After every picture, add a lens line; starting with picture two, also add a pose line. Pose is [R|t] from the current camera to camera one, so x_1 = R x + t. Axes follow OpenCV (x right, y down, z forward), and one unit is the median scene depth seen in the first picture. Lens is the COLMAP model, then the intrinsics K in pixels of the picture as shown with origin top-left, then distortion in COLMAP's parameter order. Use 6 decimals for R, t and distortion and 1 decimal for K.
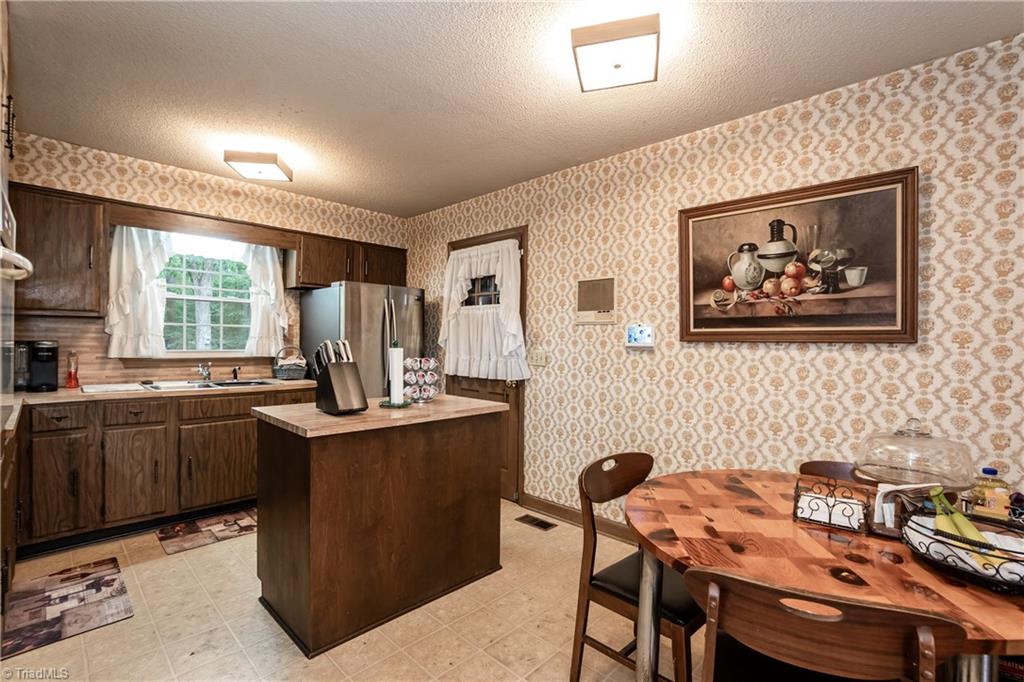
lens RADIAL K [[453.6, 0, 495.4], [0, 453.6, 346.7], [0, 0, 1]] dist [-0.044288, 0.012315]
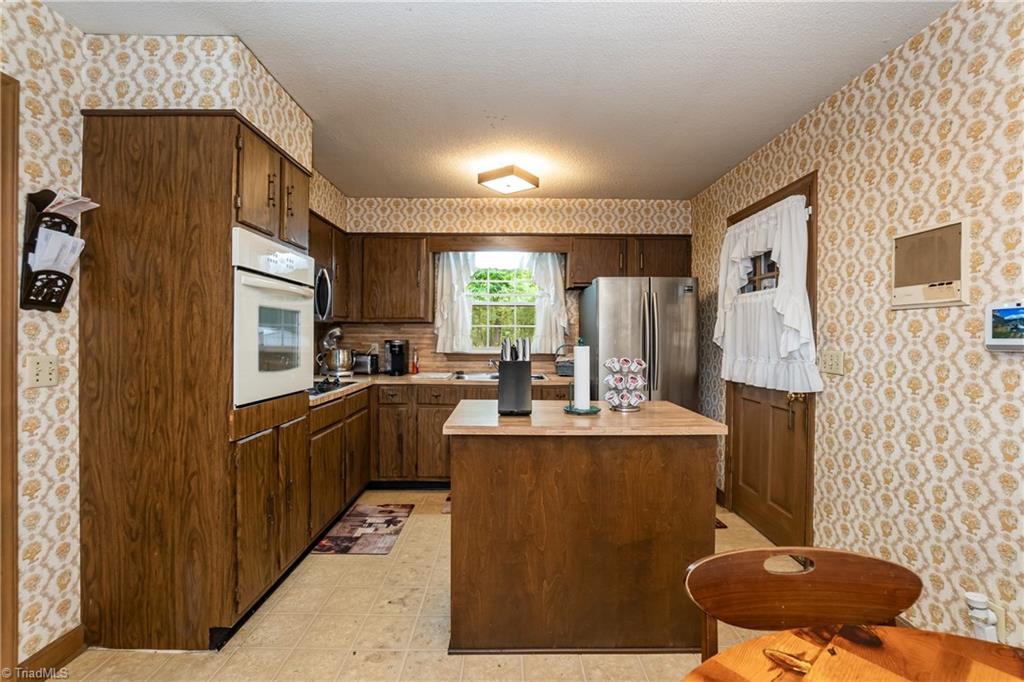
lens RADIAL K [[437.1, 0, 512.0], [0, 437.1, 341.0], [0, 0, 1]] dist [-0.040158, 0.010051]
pose [[0.717375, -0.003481, -0.696678, 0.204724], [-0.002141, 0.999972, -0.007201, -0.000984], [0.696684, 0.006658, 0.717348, 0.219570]]
